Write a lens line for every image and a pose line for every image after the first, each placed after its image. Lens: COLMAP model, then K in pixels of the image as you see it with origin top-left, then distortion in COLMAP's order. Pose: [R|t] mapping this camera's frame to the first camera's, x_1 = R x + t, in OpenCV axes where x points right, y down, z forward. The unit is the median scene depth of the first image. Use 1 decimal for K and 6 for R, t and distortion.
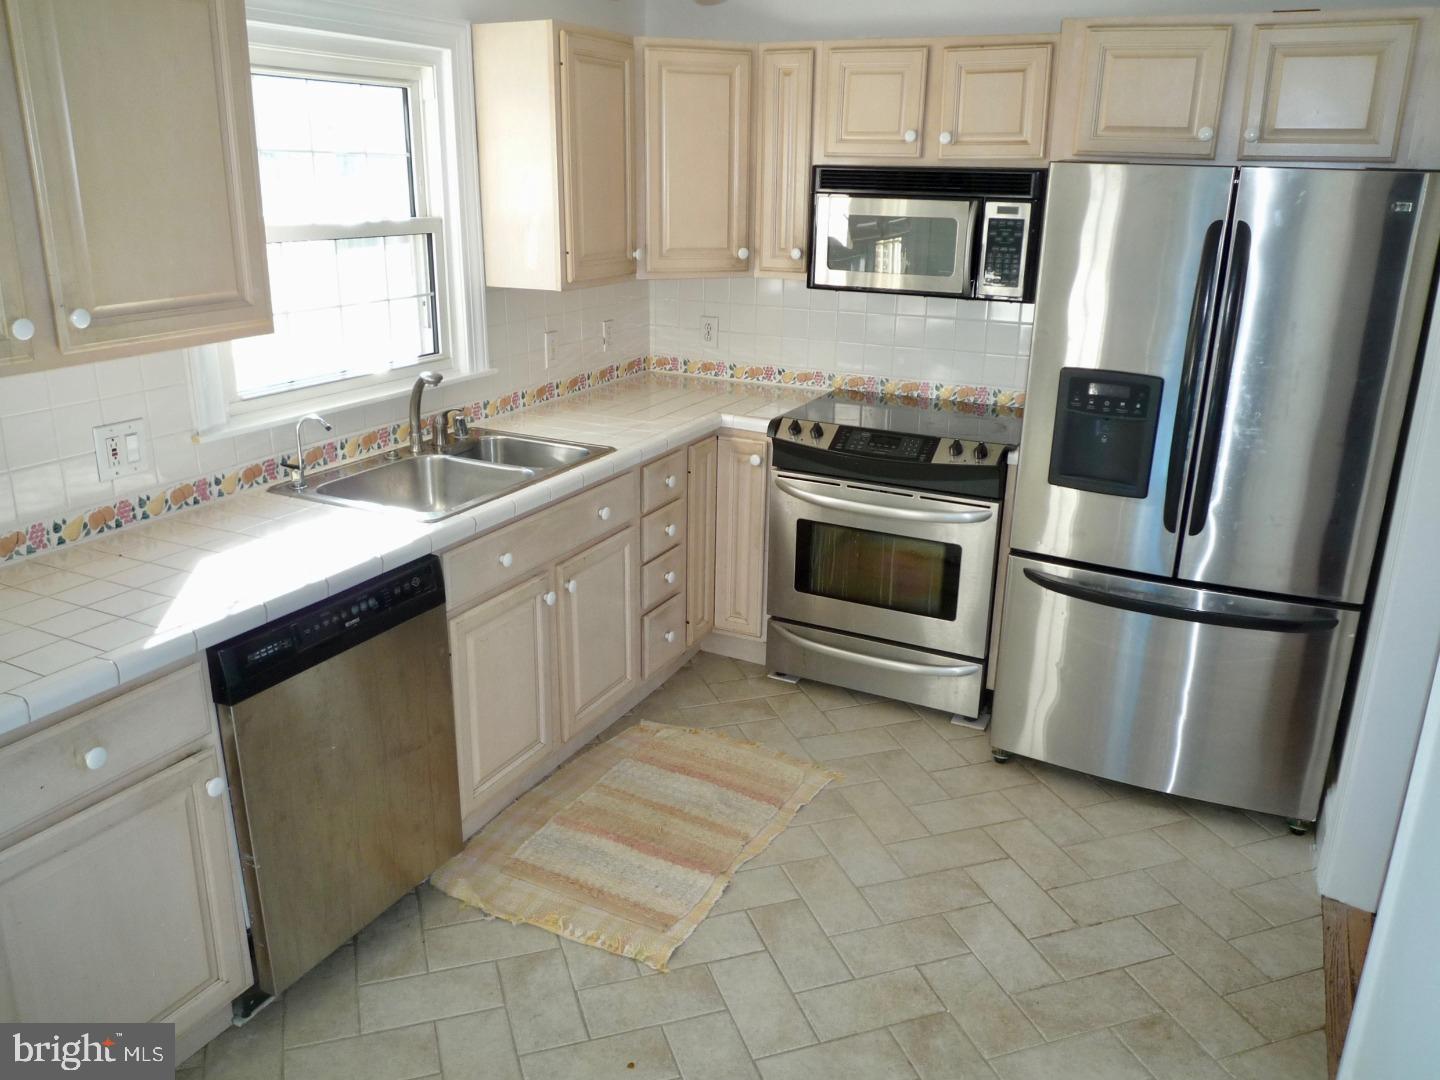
lens RADIAL K [[1080.7, 0, 719.9], [0, 1080.7, 534.2], [0, 0, 1]] dist [-0.010840, 0.000490]
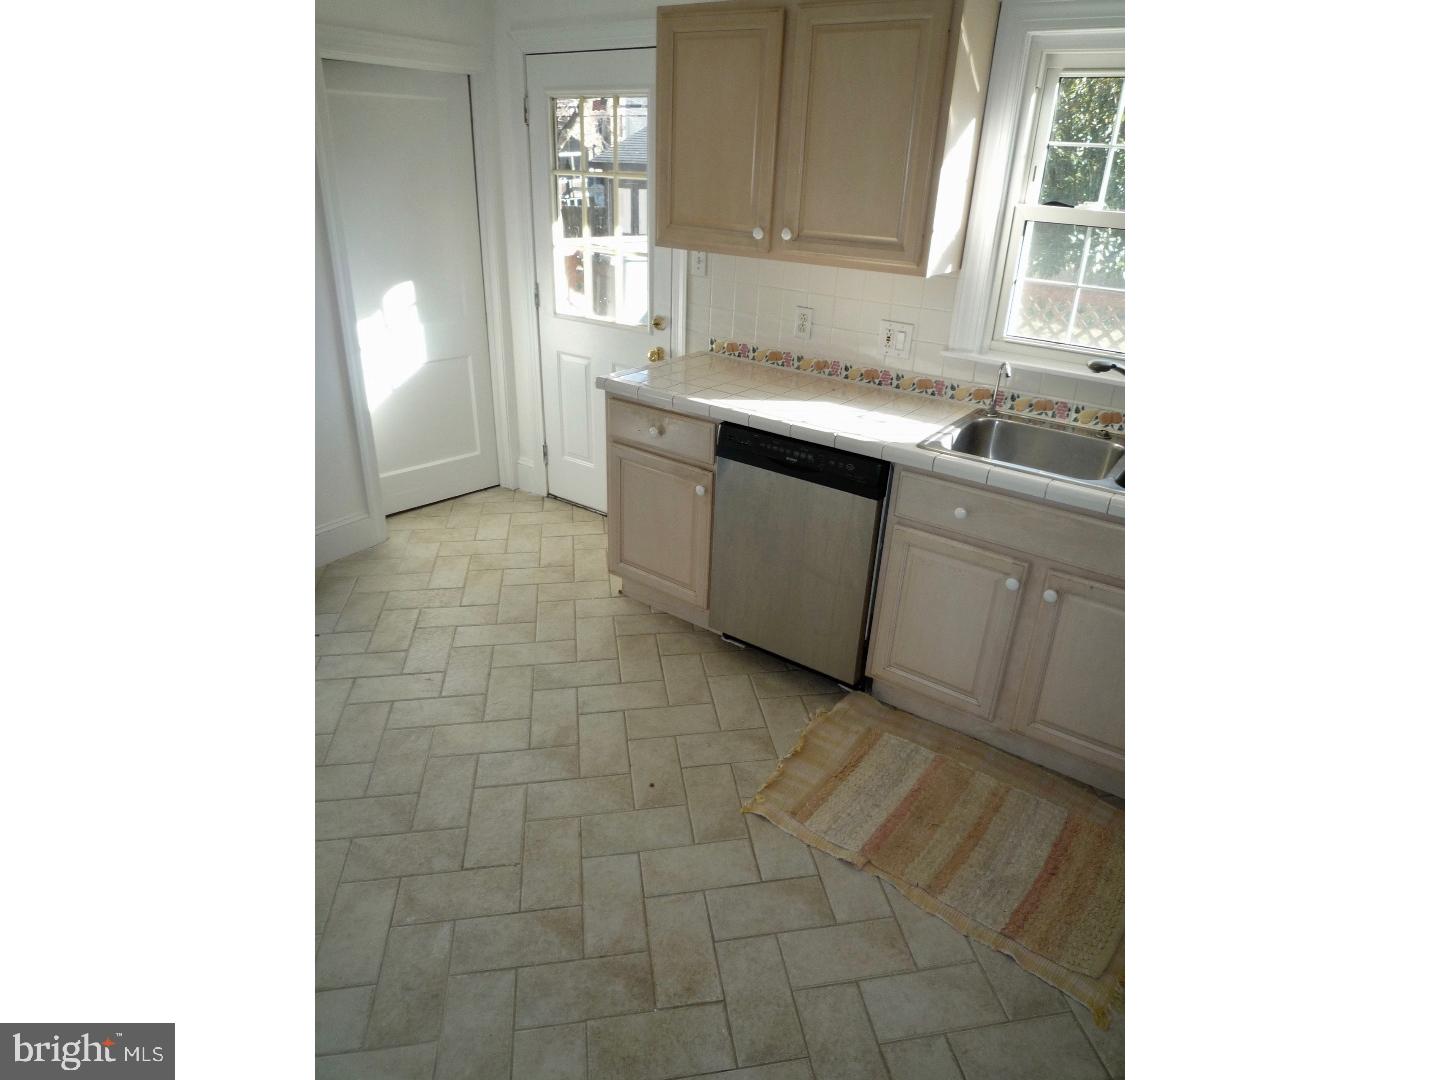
lens RADIAL K [[806.2, 0, 725.7], [0, 806.2, 539.7], [0, 0, 1]] dist [0.008345, 0.000578]
pose [[-0.130396, 0.402708, -0.905993, 0.675647], [-0.358024, 0.833010, 0.421797, -0.244618], [0.924563, 0.379367, 0.035558, 0.835788]]
